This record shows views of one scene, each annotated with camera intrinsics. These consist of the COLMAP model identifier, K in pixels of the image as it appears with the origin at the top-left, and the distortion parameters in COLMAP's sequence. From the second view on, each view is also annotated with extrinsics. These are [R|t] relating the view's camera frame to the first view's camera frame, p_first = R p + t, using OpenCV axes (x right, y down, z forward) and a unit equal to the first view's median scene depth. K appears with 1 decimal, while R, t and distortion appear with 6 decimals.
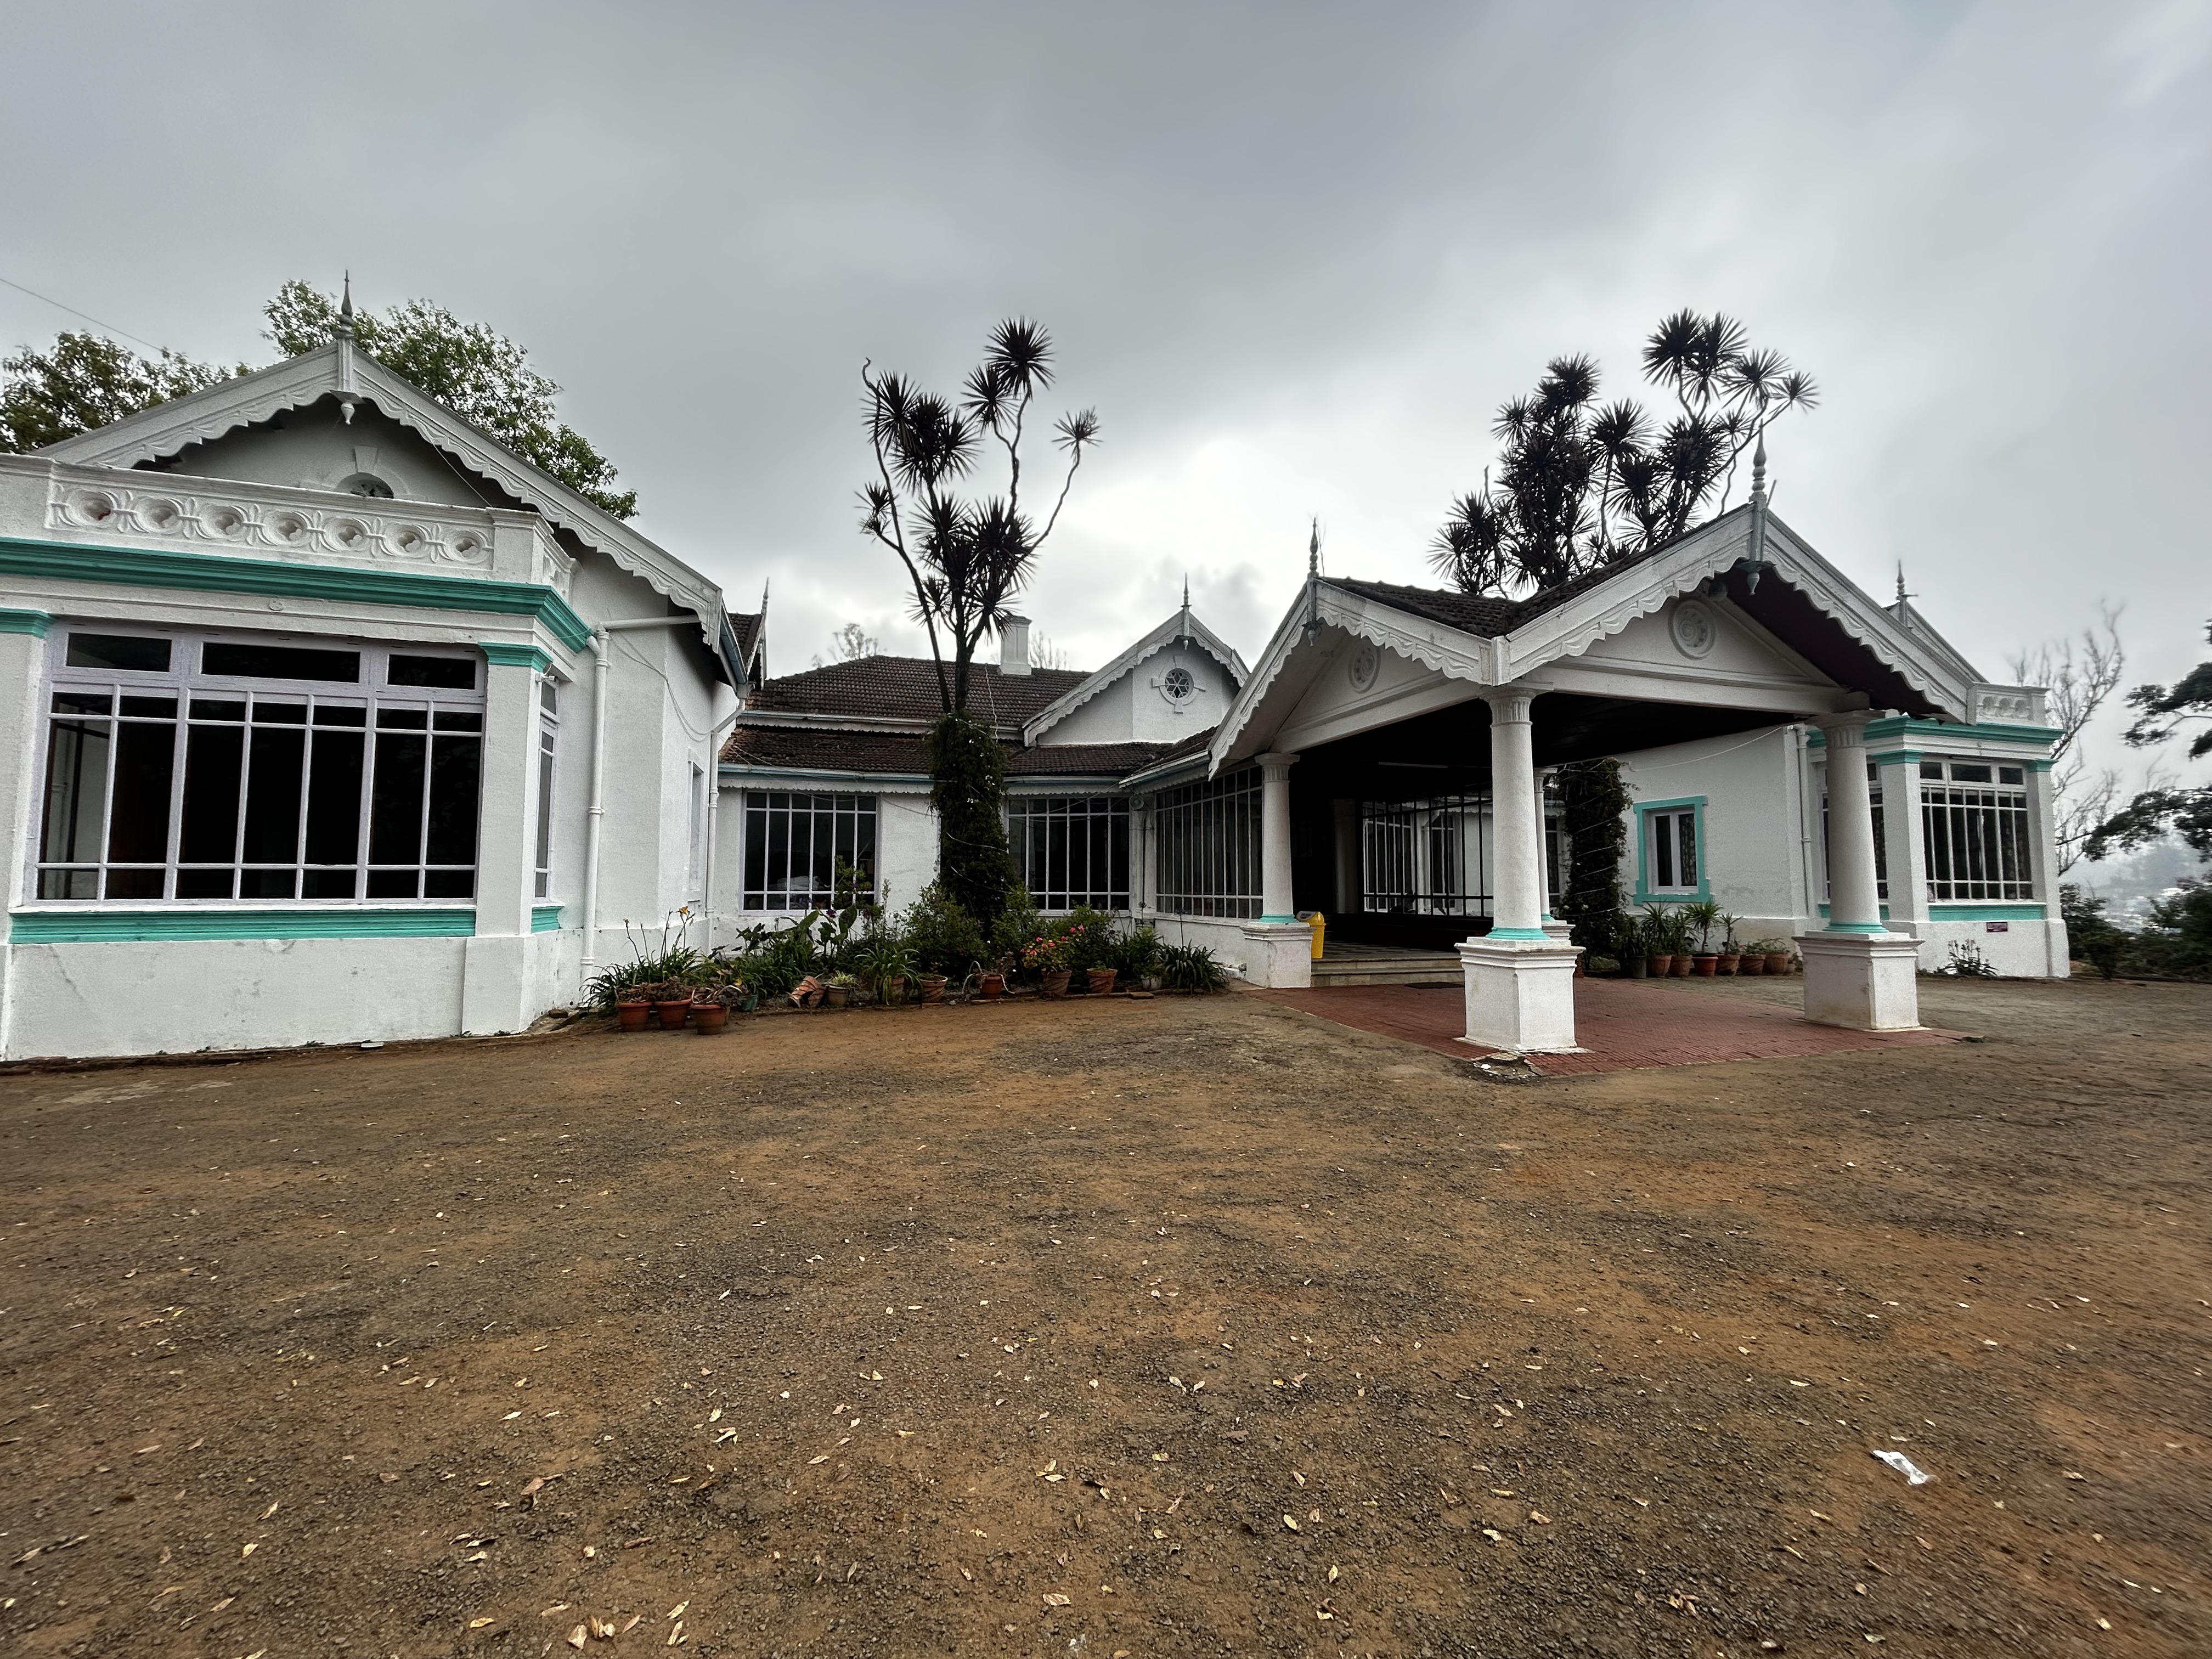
lens RADIAL K [[883.5, 0, 1106.0], [0, 883.5, 829.5], [0, 0, 1]] dist [-0.004025, 0.000655]
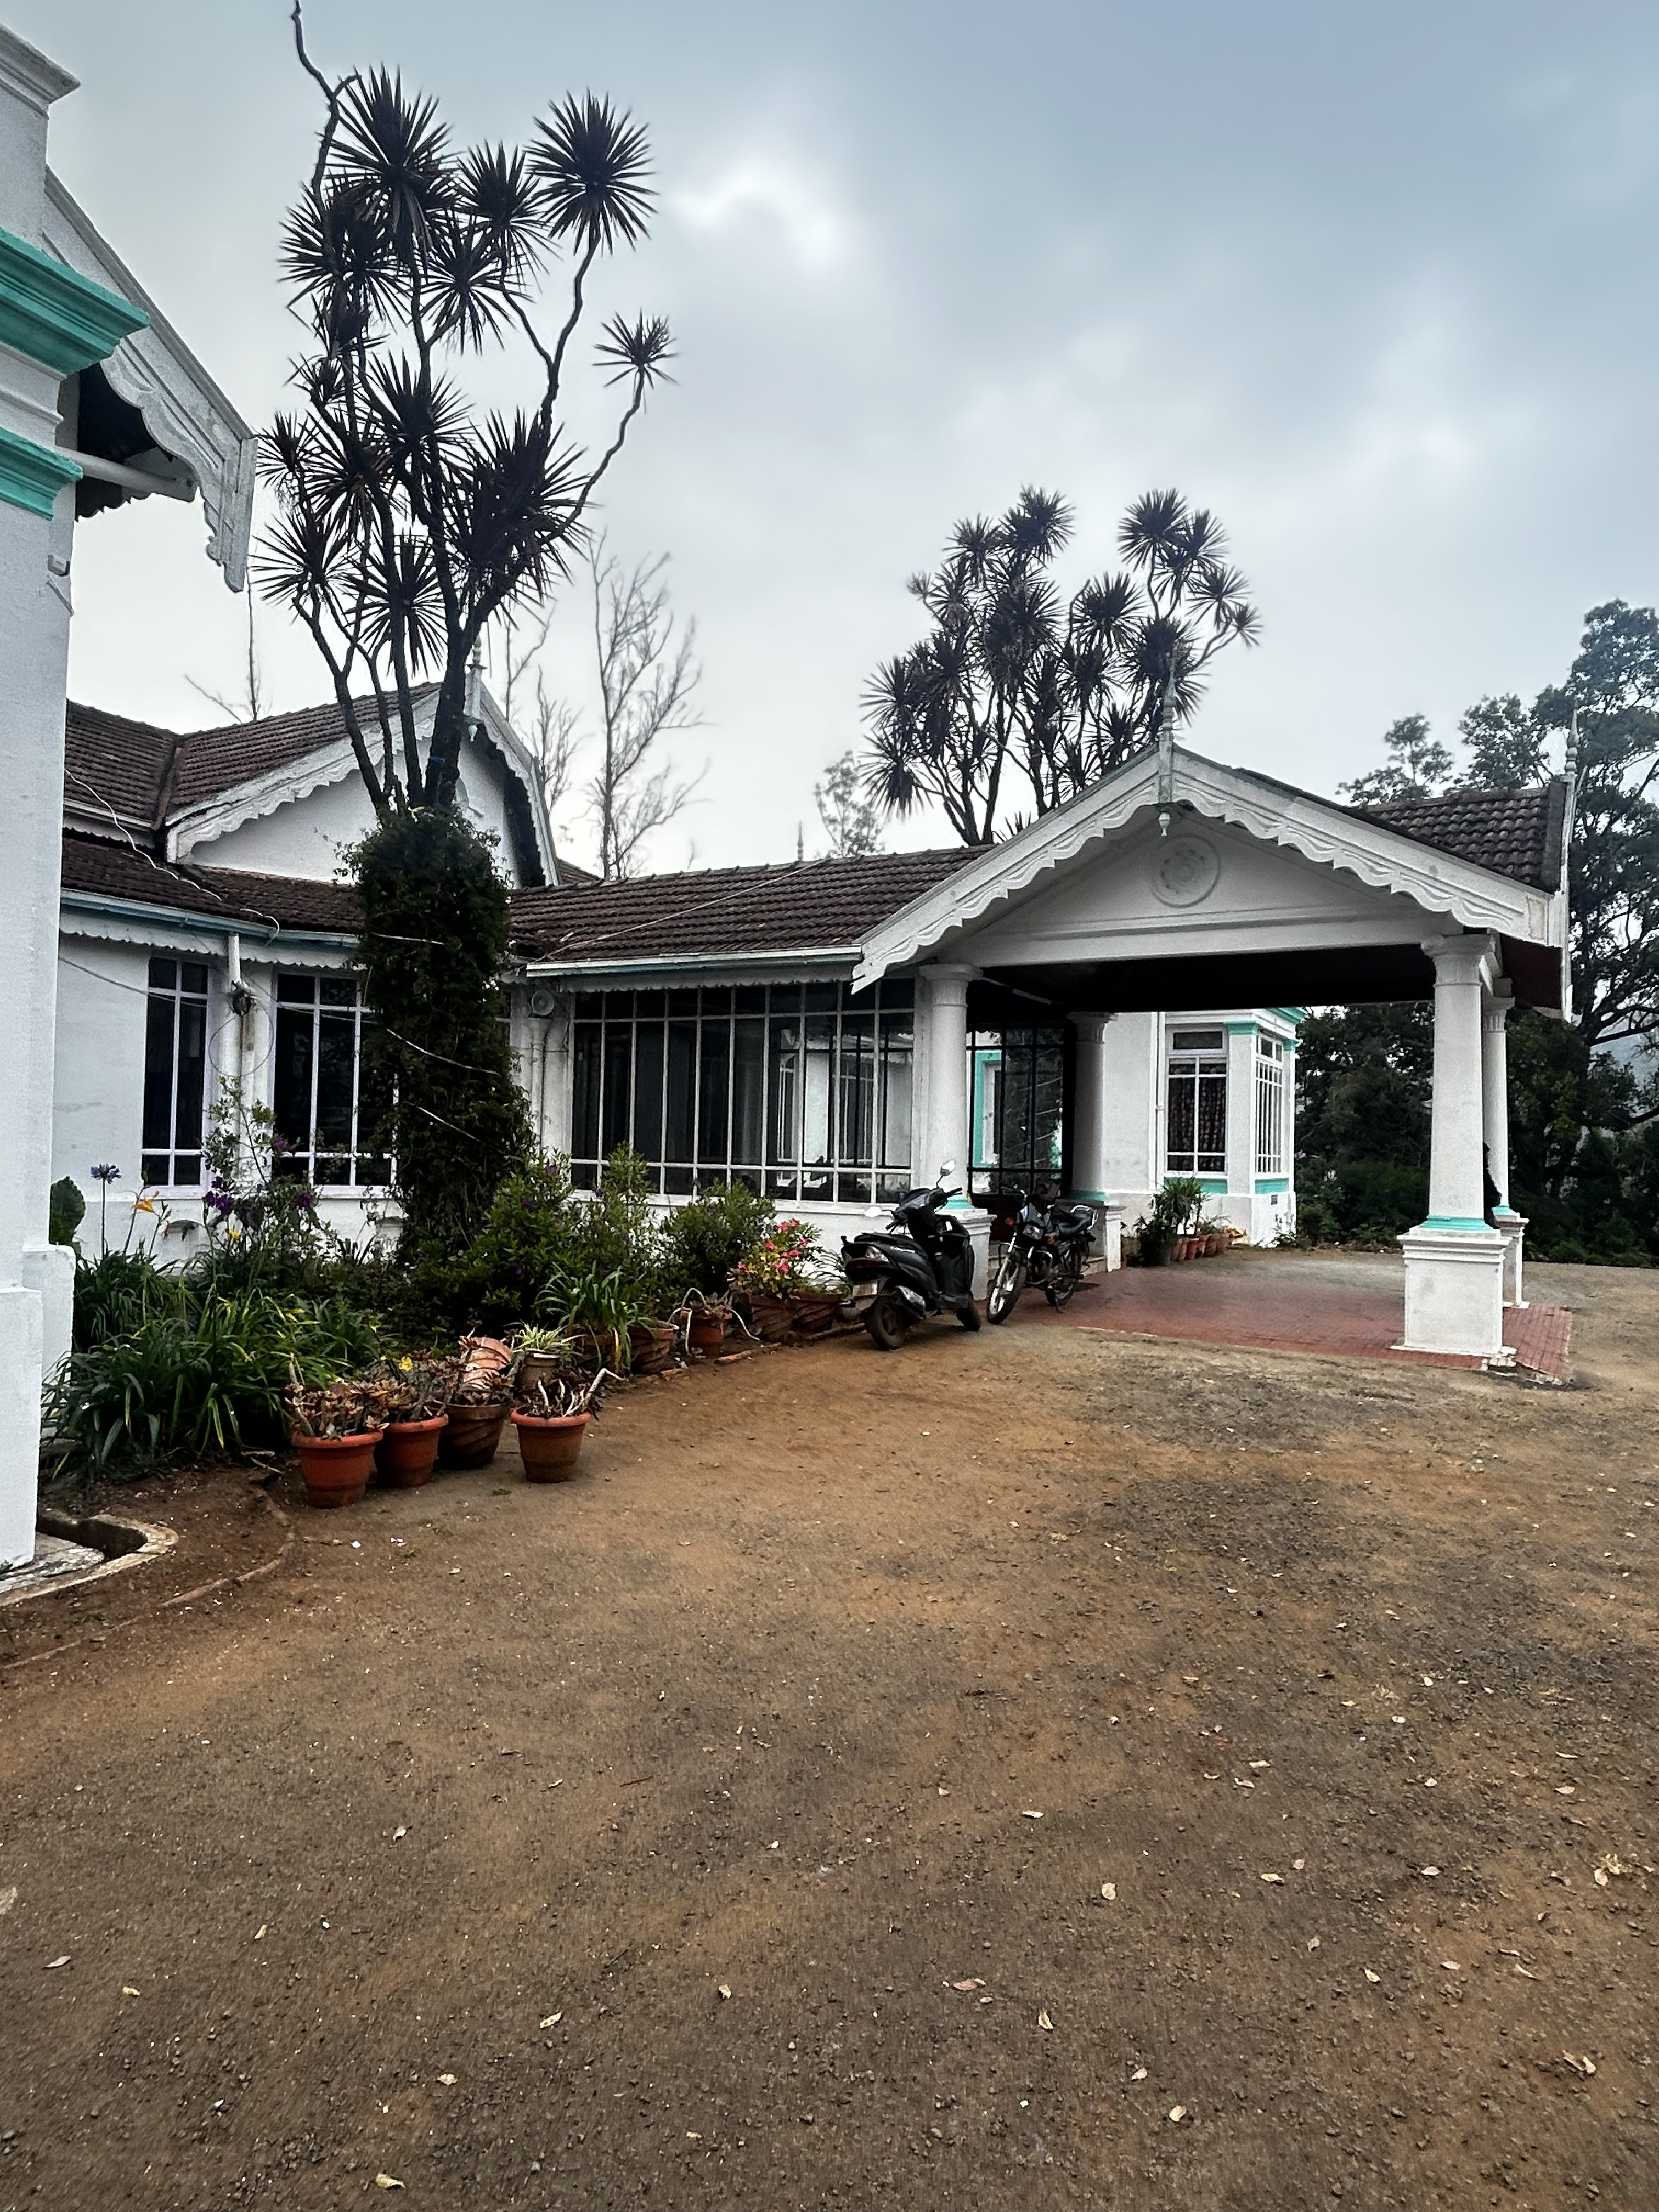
lens RADIAL K [[1374.9, 0, 829.5], [0, 1374.9, 1106.0], [0, 0, 1]] dist [-0.001949, -0.001052]
pose [[0.728042, 0.040733, 0.684321, -0.525224], [-0.067195, 0.997666, 0.012103, 0.015233], [-0.682231, -0.054794, 0.729080, 0.244676]]
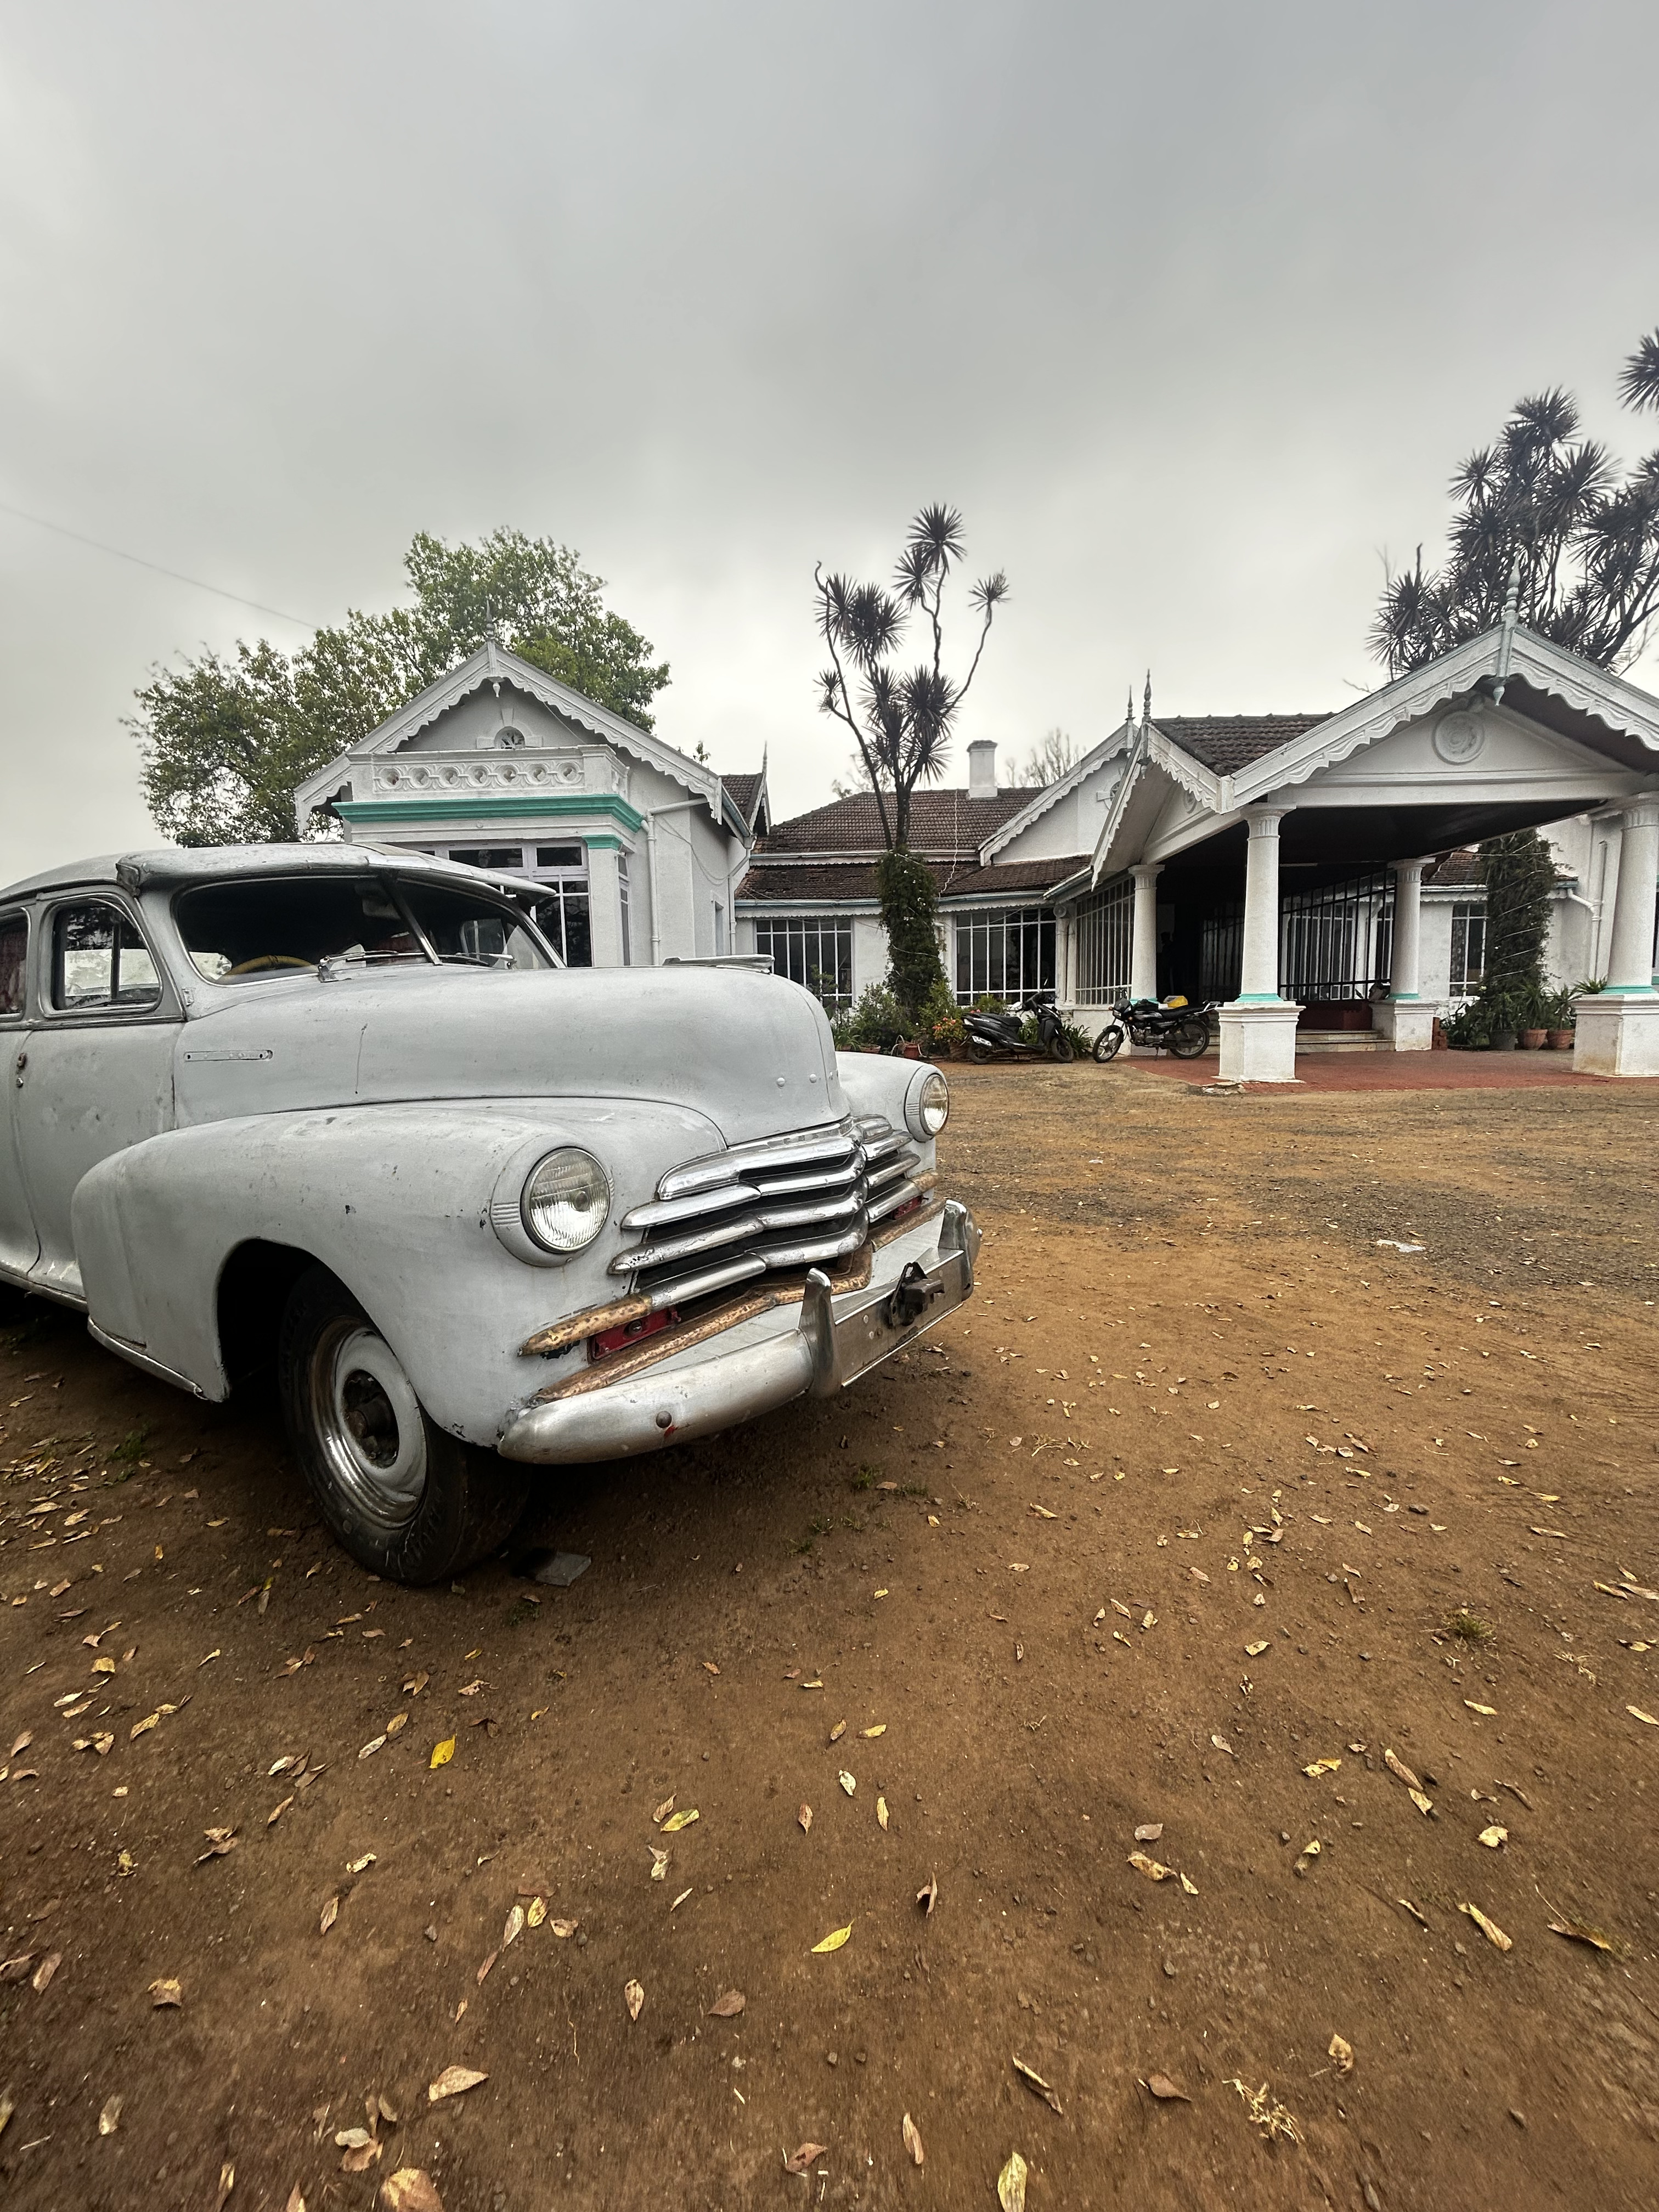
lens RADIAL K [[883.5, 0, 829.5], [0, 883.5, 1106.0], [0, 0, 1]] dist [-0.004025, 0.000655]
pose [[0.941771, 0.015893, -0.335879, 0.172540], [0.044776, 0.984060, 0.172110, 0.010118], [0.333261, -0.177128, 0.926047, -0.281446]]
